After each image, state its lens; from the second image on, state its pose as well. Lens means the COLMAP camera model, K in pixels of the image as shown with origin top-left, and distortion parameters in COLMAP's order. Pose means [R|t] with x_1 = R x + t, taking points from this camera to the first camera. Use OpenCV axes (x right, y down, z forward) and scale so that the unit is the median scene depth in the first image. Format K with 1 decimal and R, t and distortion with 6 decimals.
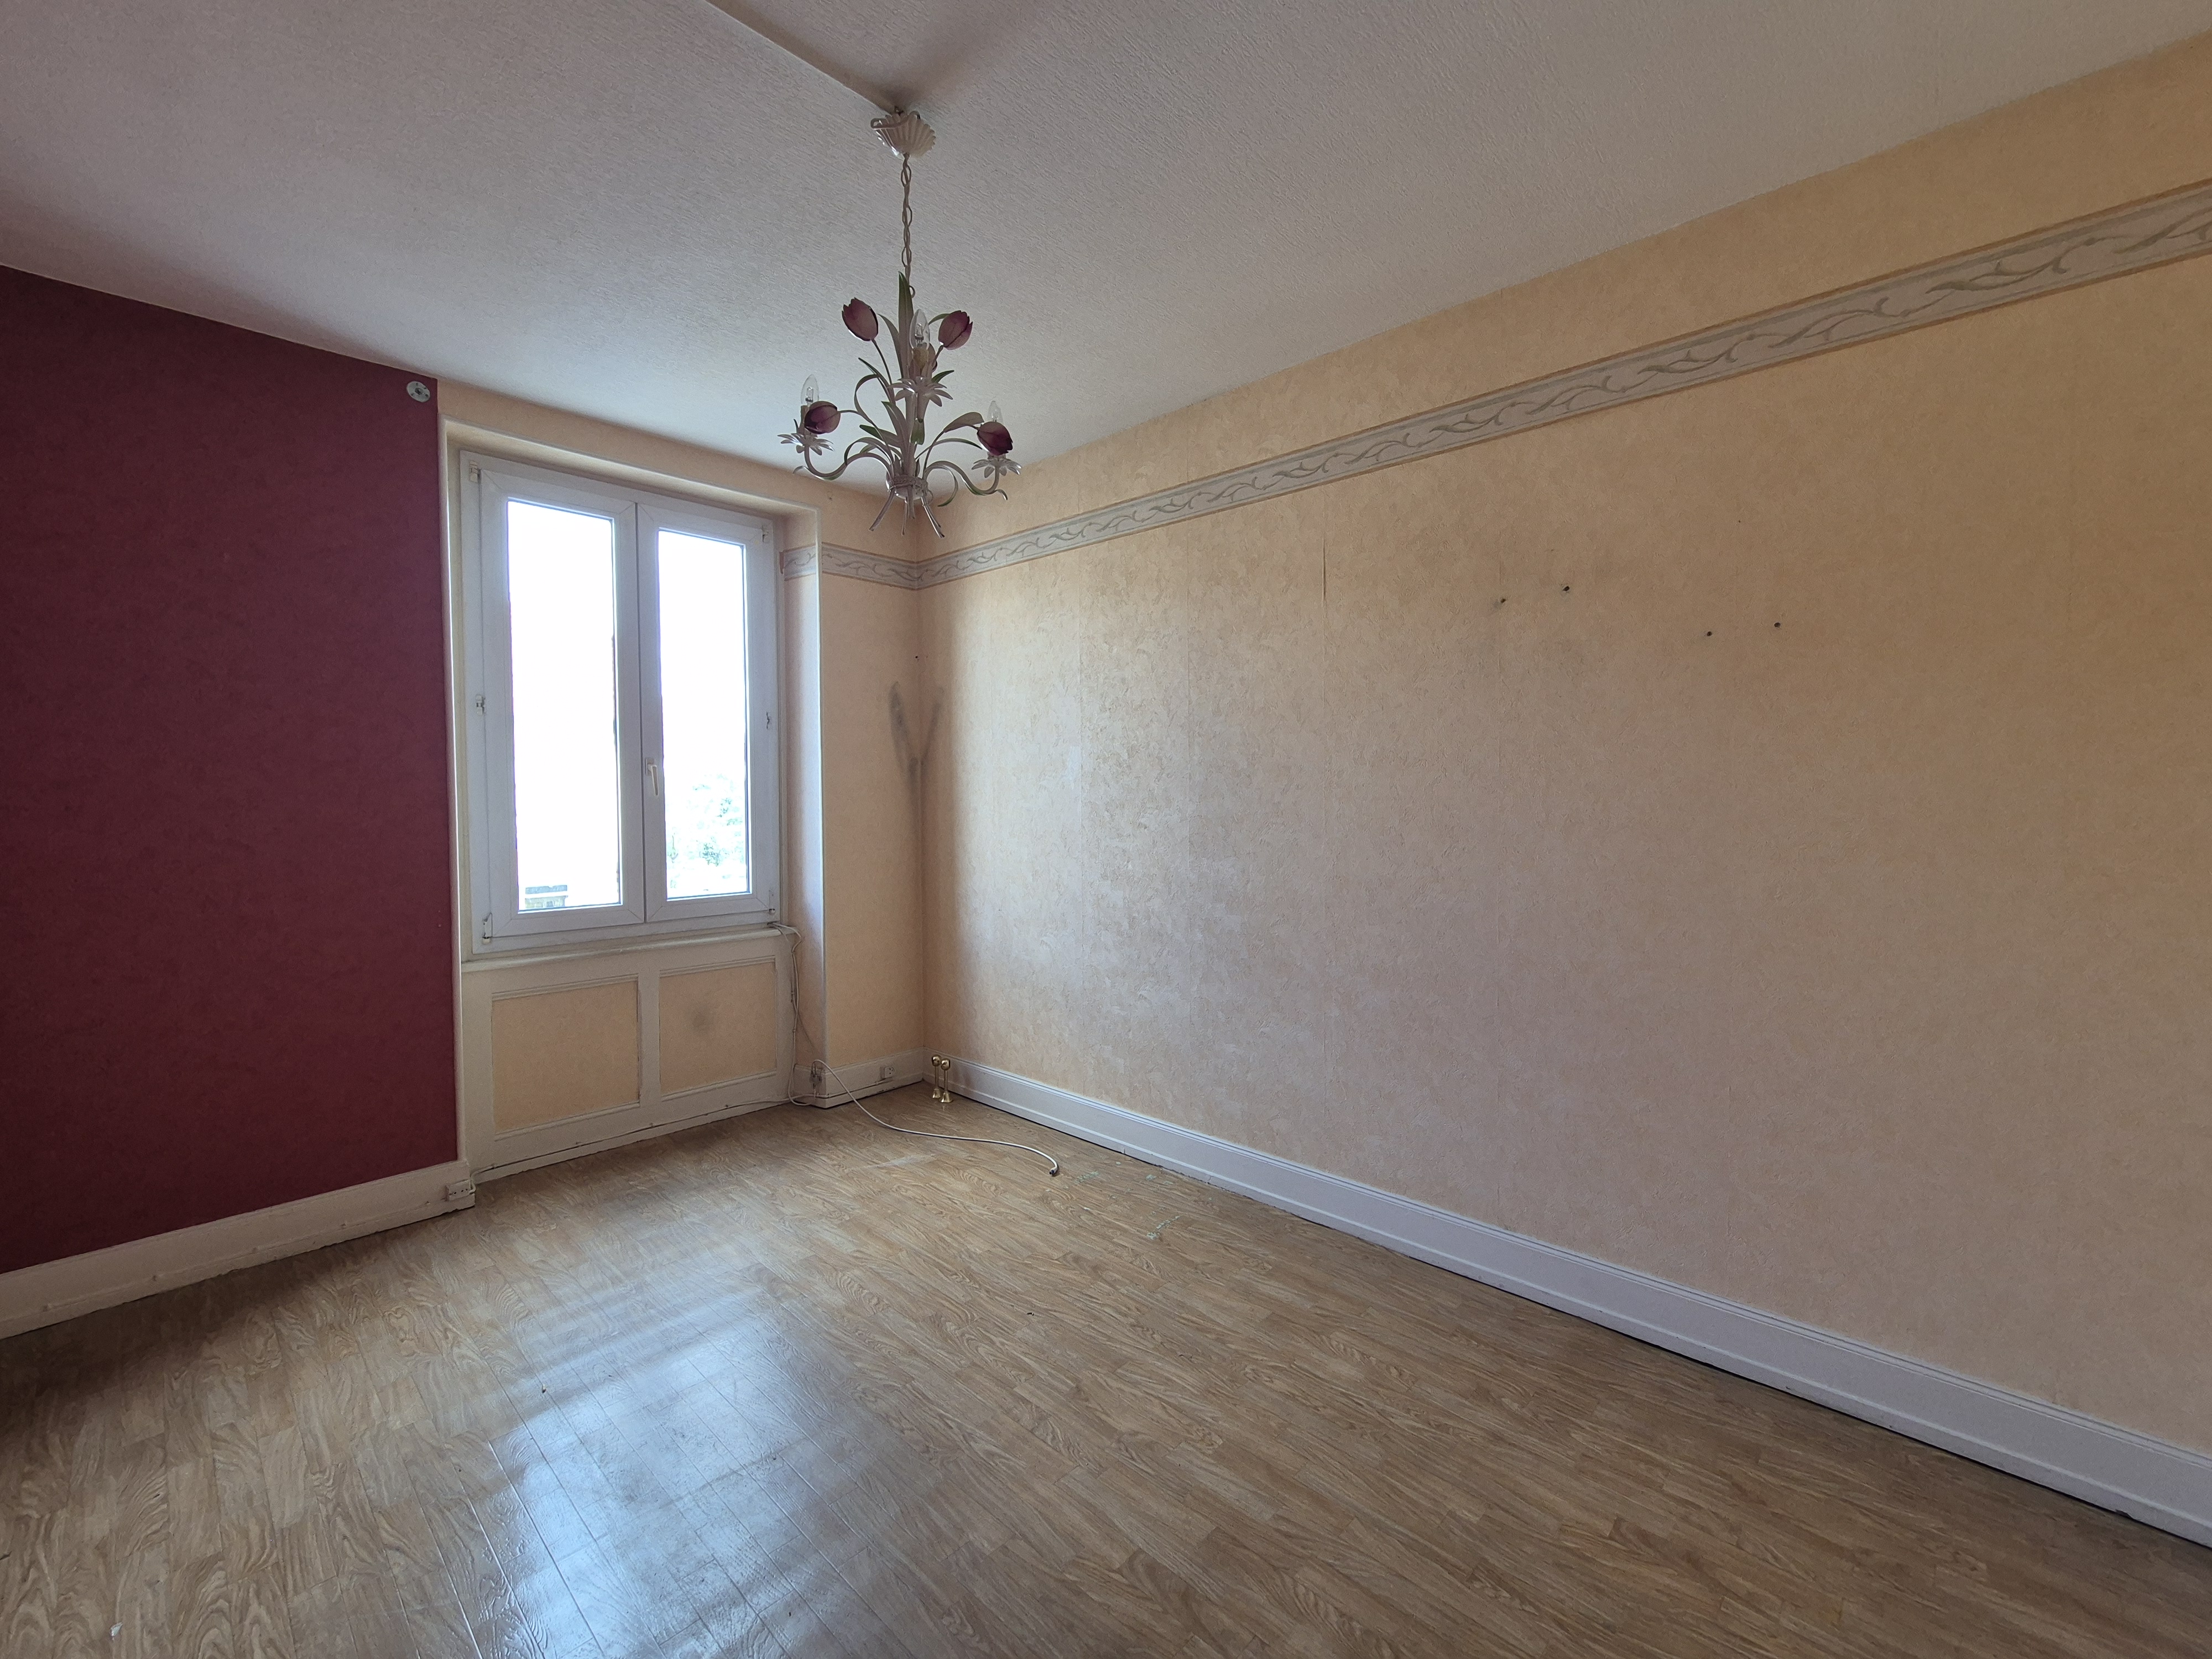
lens RADIAL K [[905.3, 0, 1117.6], [0, 905.3, 824.5], [0, 0, 1]] dist [-0.012533, 0.000089]
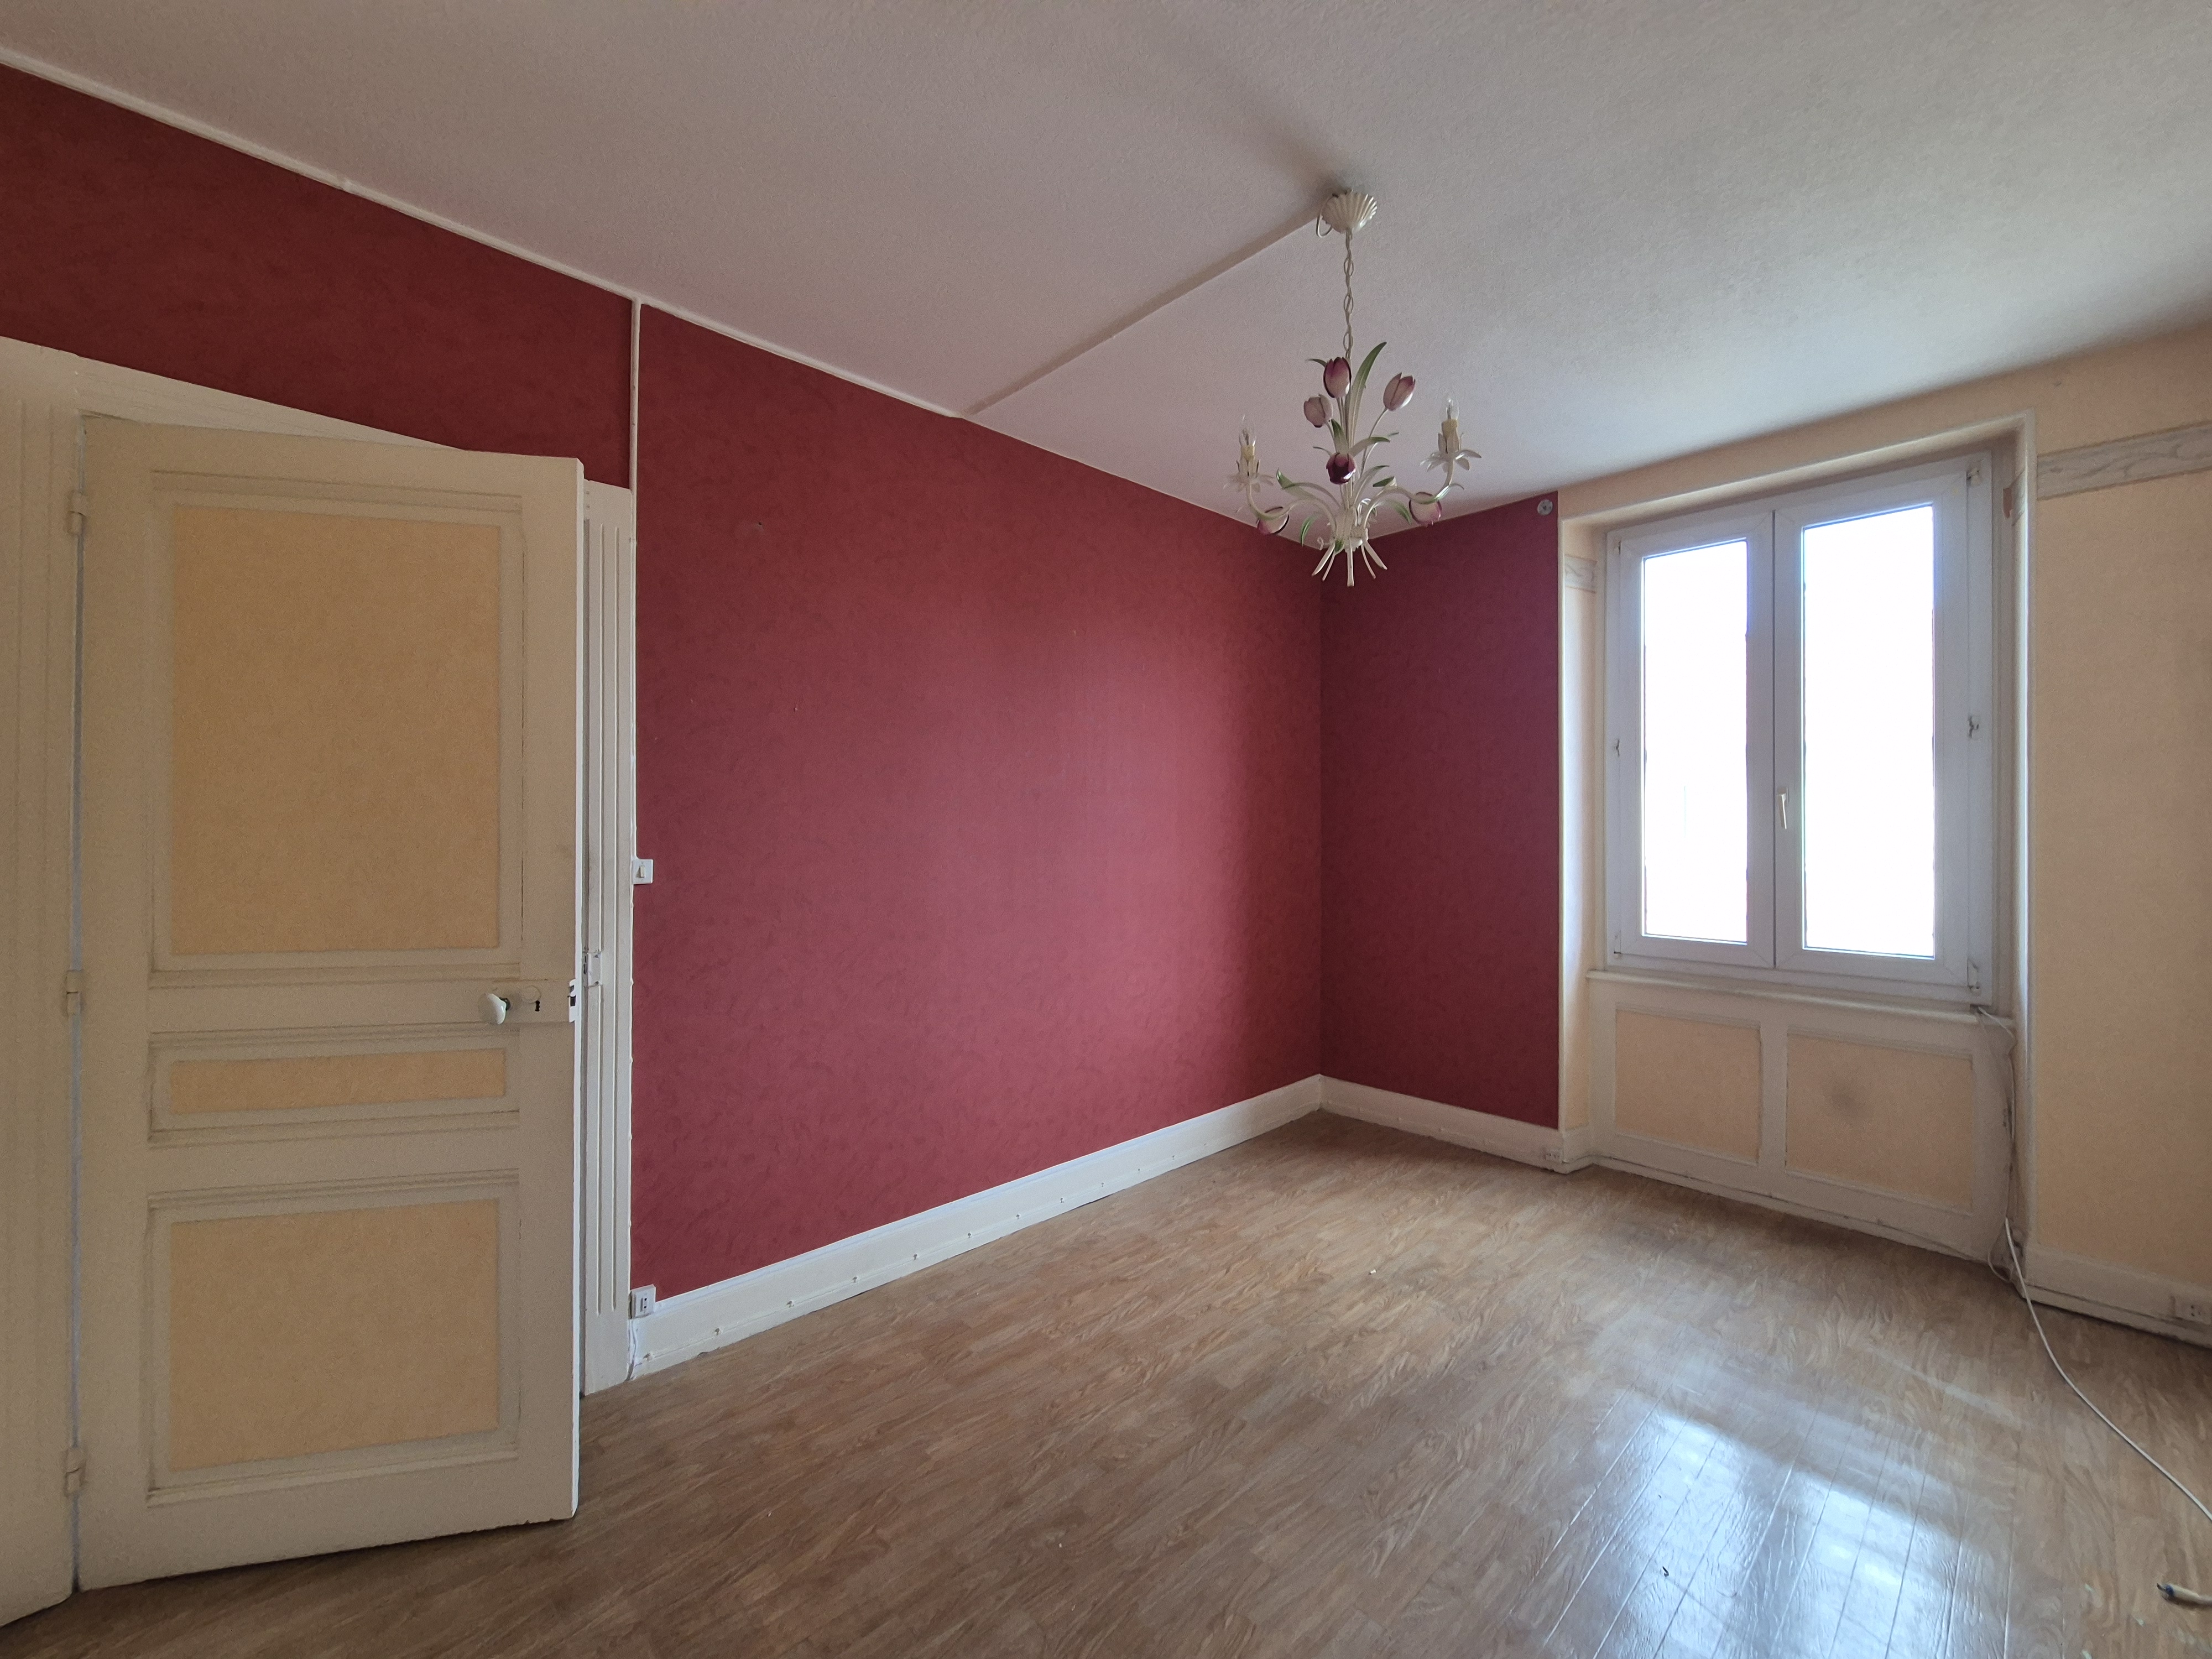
lens RADIAL K [[879.7, 0, 1112.8], [0, 879.7, 820.0], [0, 0, 1]] dist [-0.000482, 0.000113]
pose [[-0.057812, -0.000520, -0.998327, 0.433373], [-0.035120, 0.999382, 0.001513, -0.019875], [0.997710, 0.035149, -0.057795, 0.419269]]
